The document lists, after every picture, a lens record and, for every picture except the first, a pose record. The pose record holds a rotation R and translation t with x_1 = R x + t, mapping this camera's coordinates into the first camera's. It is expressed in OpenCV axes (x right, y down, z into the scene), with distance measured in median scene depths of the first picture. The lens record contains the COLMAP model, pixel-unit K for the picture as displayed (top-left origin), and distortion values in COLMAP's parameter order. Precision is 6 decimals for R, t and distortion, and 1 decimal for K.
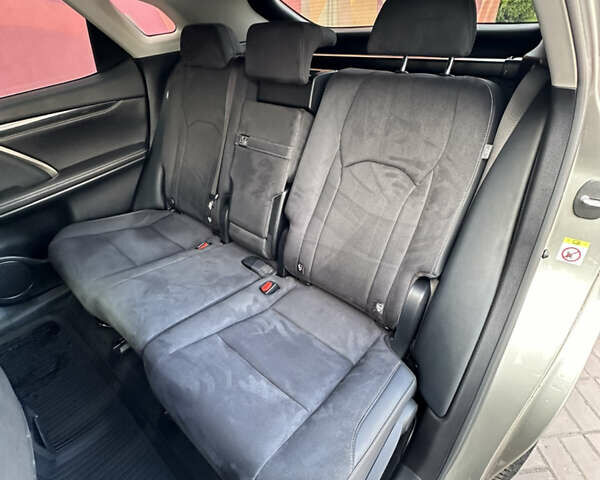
lens RADIAL K [[320.9, 0, 300.8], [0, 320.9, 240.2], [0, 0, 1]] dist [-0.004490, 0.001300]
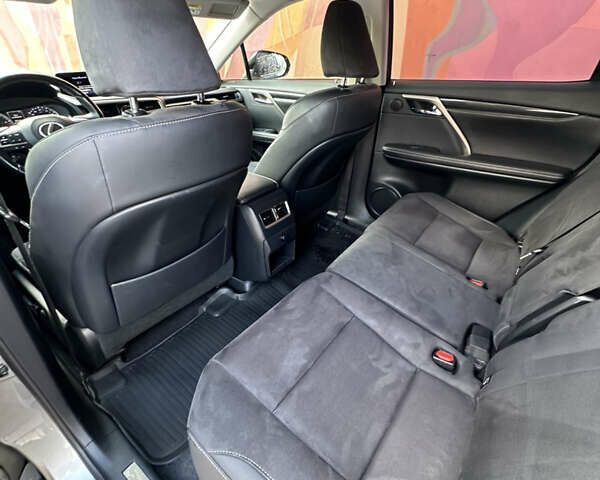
lens RADIAL K [[320.9, 0, 299.6], [0, 320.9, 243.0], [0, 0, 1]] dist [-0.004490, 0.001300]
pose [[0.074346, 0.580717, -0.810704, 0.356724], [-0.612236, 0.668290, 0.422559, -0.156864], [0.787172, 0.464927, 0.405220, 0.328714]]
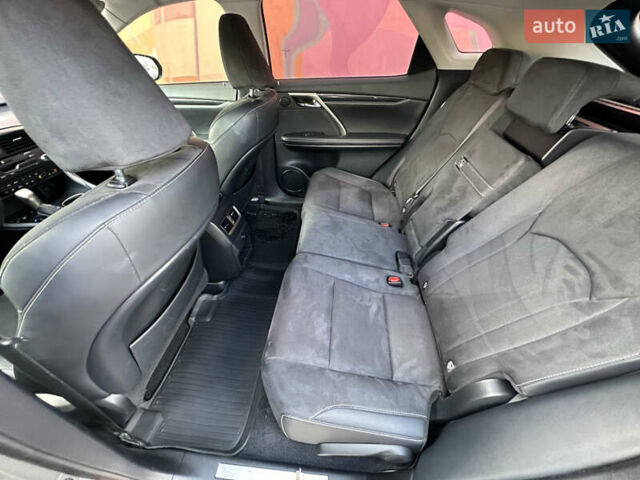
lens RADIAL K [[256.2, 0, 320.2], [0, 256.2, 242.2], [0, 0, 1]] dist [-0.001694, -0.000938]
pose [[0.583605, 0.577489, -0.570886, 0.217984], [-0.526362, 0.804363, 0.275577, -0.093140], [0.618343, 0.139665, 0.773399, 0.079943]]
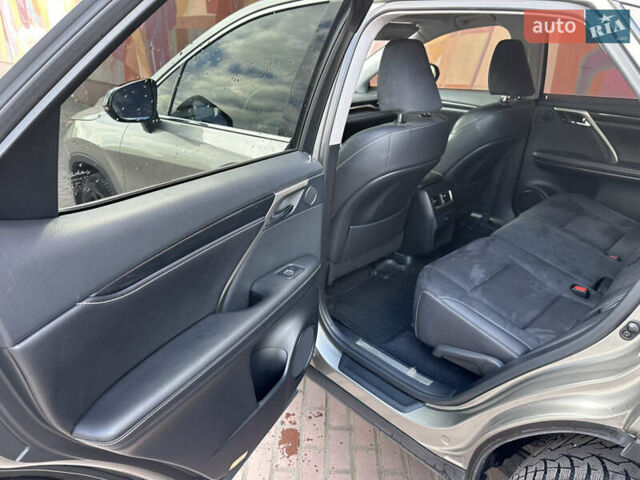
lens RADIAL K [[462.0, 0, 314.8], [0, 462.0, 237.6], [0, 0, 1]] dist [0.031936, -0.054772]
pose [[-0.096641, 0.479774, -0.872054, 1.390629], [-0.601441, 0.669953, 0.435237, -0.127523], [0.793051, 0.566550, 0.223811, -0.183815]]
